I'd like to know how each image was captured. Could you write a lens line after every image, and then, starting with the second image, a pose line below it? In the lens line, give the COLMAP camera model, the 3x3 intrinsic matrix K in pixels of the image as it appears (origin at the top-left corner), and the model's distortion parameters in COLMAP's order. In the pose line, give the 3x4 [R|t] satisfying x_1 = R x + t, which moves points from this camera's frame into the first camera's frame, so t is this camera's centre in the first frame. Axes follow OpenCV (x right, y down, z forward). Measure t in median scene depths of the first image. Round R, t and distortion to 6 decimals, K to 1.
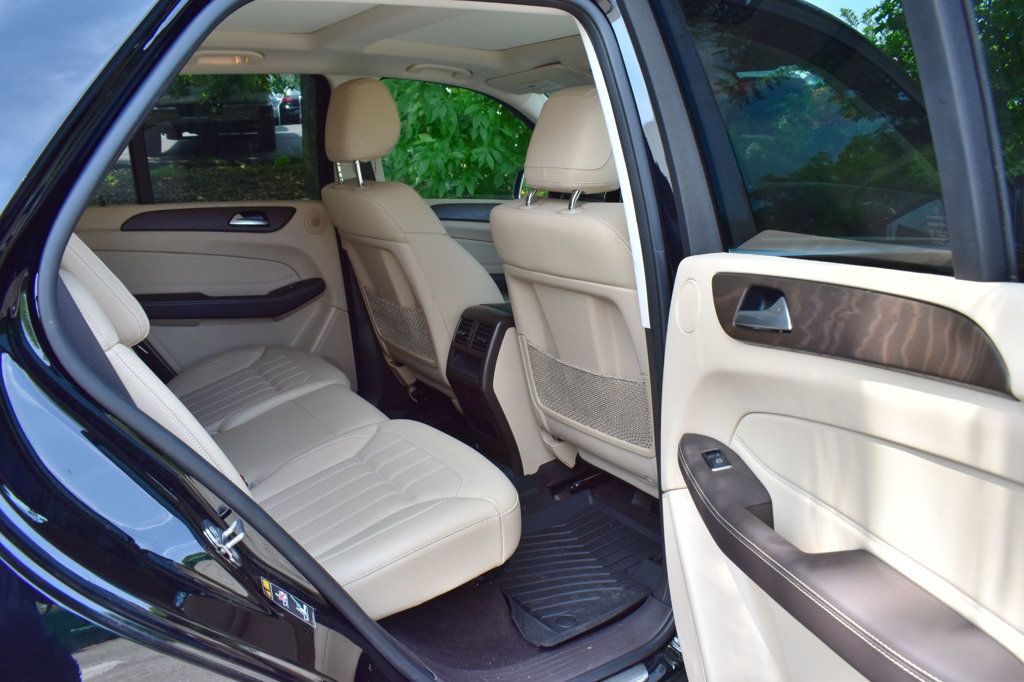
lens RADIAL K [[793.0, 0, 513.7], [0, 793.0, 342.0], [0, 0, 1]] dist [-0.101485, 0.020597]
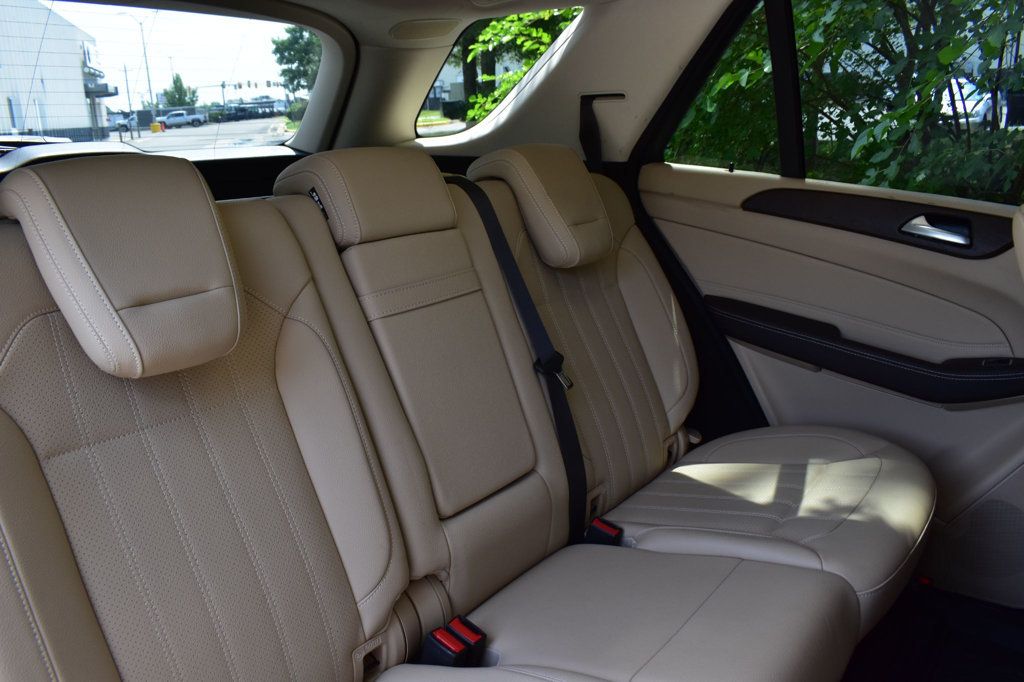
lens RADIAL K [[793.0, 0, 511.9], [0, 793.0, 340.9], [0, 0, 1]] dist [-0.101485, 0.020597]
pose [[0.320408, 0.285117, -0.903353, 0.109517], [-0.265871, 0.942365, 0.203129, -0.128932], [0.909204, 0.175091, 0.377746, 0.600082]]
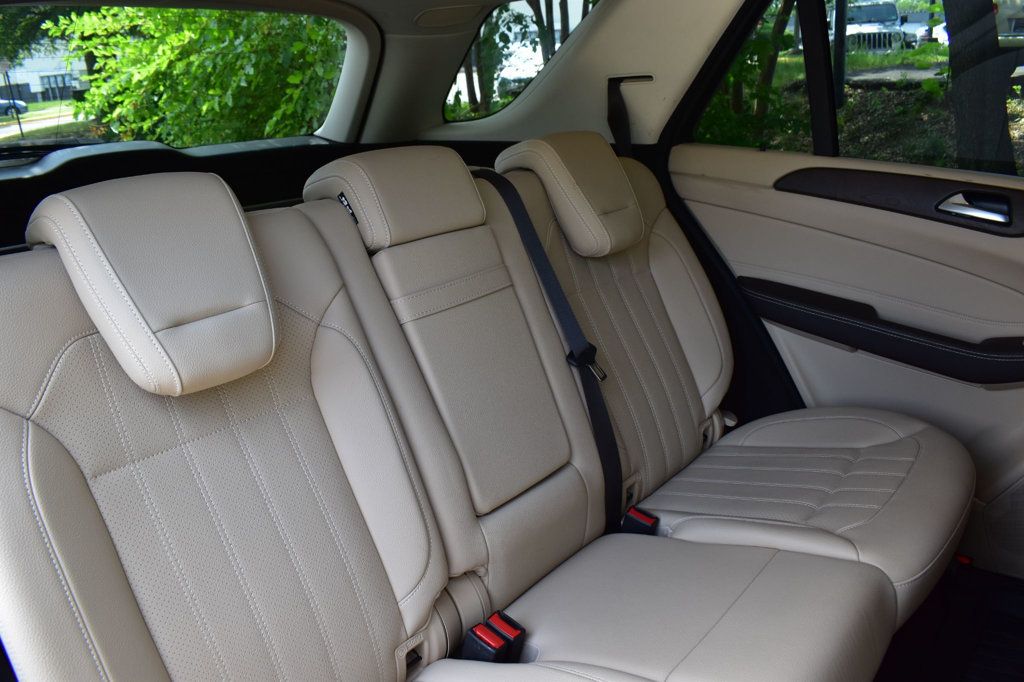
lens RADIAL K [[793.0, 0, 512.4], [0, 793.0, 340.8], [0, 0, 1]] dist [-0.101485, 0.020597]
pose [[0.288565, 0.313639, -0.904633, 0.106405], [-0.231684, 0.939620, 0.251865, -0.148229], [0.929006, 0.136909, 0.343806, 0.598181]]
